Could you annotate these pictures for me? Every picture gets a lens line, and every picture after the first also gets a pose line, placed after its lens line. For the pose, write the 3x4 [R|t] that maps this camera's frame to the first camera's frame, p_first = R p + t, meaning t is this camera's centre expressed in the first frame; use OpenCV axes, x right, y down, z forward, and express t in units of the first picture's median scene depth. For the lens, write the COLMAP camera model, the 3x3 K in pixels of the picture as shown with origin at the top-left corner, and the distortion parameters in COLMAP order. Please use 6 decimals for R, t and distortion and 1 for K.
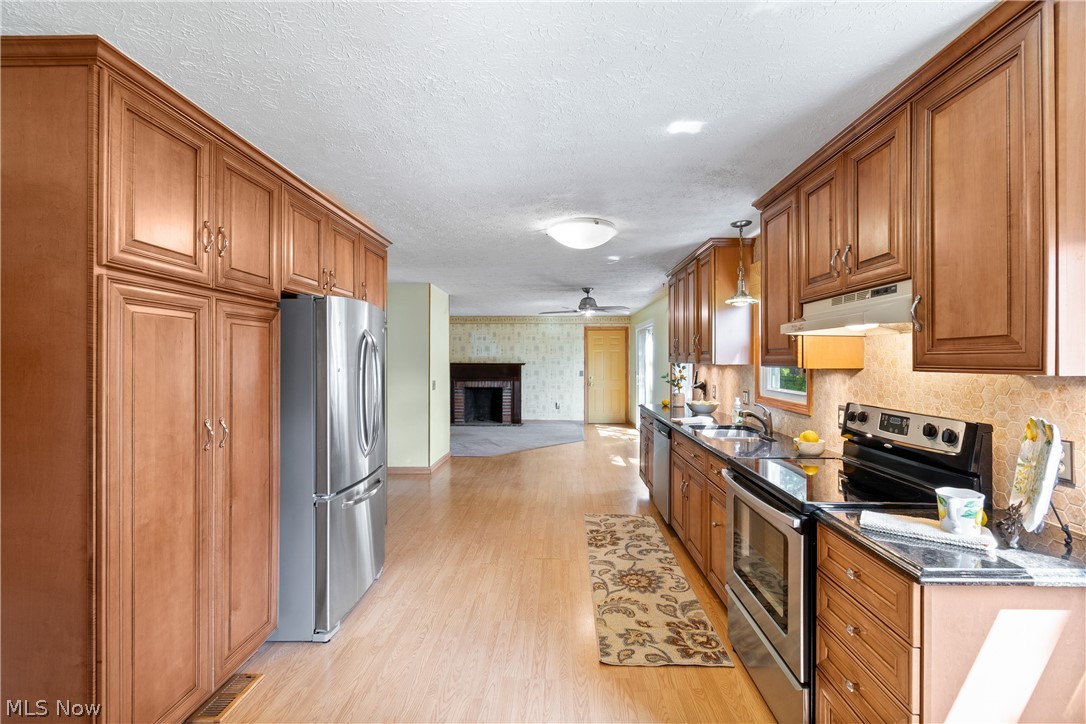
lens RADIAL K [[490.7, 0, 551.0], [0, 490.7, 361.4], [0, 0, 1]] dist [0.005143, -0.000201]
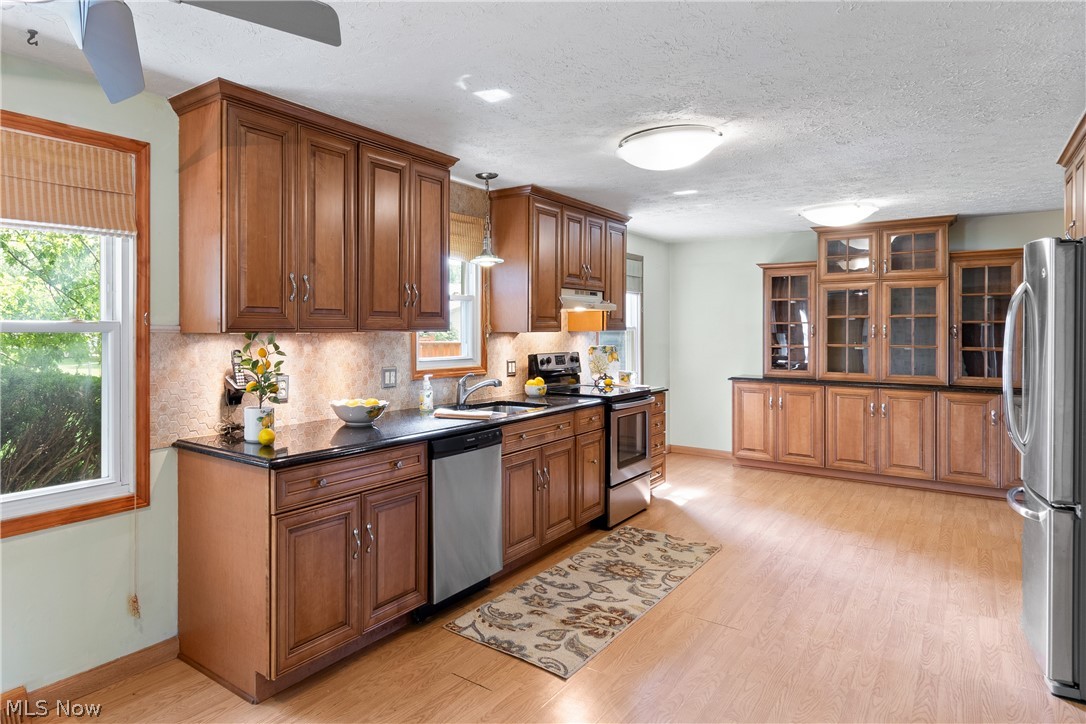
lens RADIAL K [[609.7, 0, 391.7], [0, 609.7, 337.0], [0, 0, 1]] dist [0.005179, -0.006635]
pose [[-0.749838, -0.003220, 0.661614, -0.266131], [0.006714, 0.999900, 0.012475, 0.003209], [-0.661587, 0.013796, -0.749741, 2.302785]]
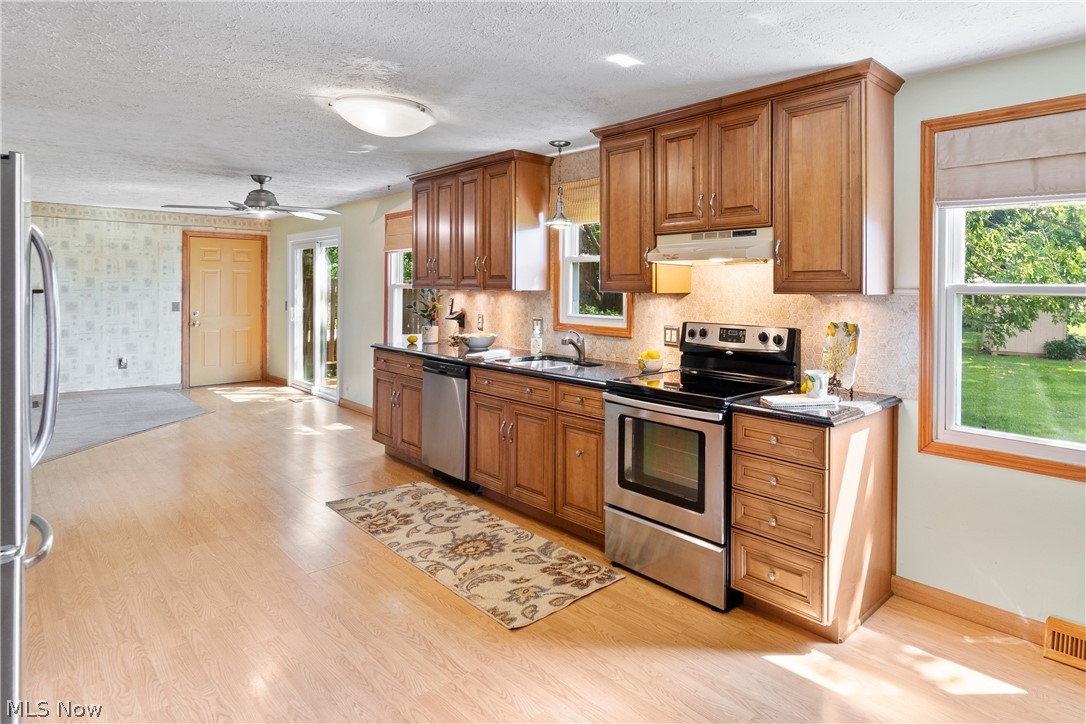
lens RADIAL K [[609.7, 0, 705.9], [0, 609.7, 288.7], [0, 0, 1]] dist [0.005179, -0.006635]
pose [[0.619283, 0.001785, 0.785165, -0.434617], [-0.001970, 0.999998, -0.000720, 0.004294], [-0.785165, -0.001101, 0.619286, 0.046168]]
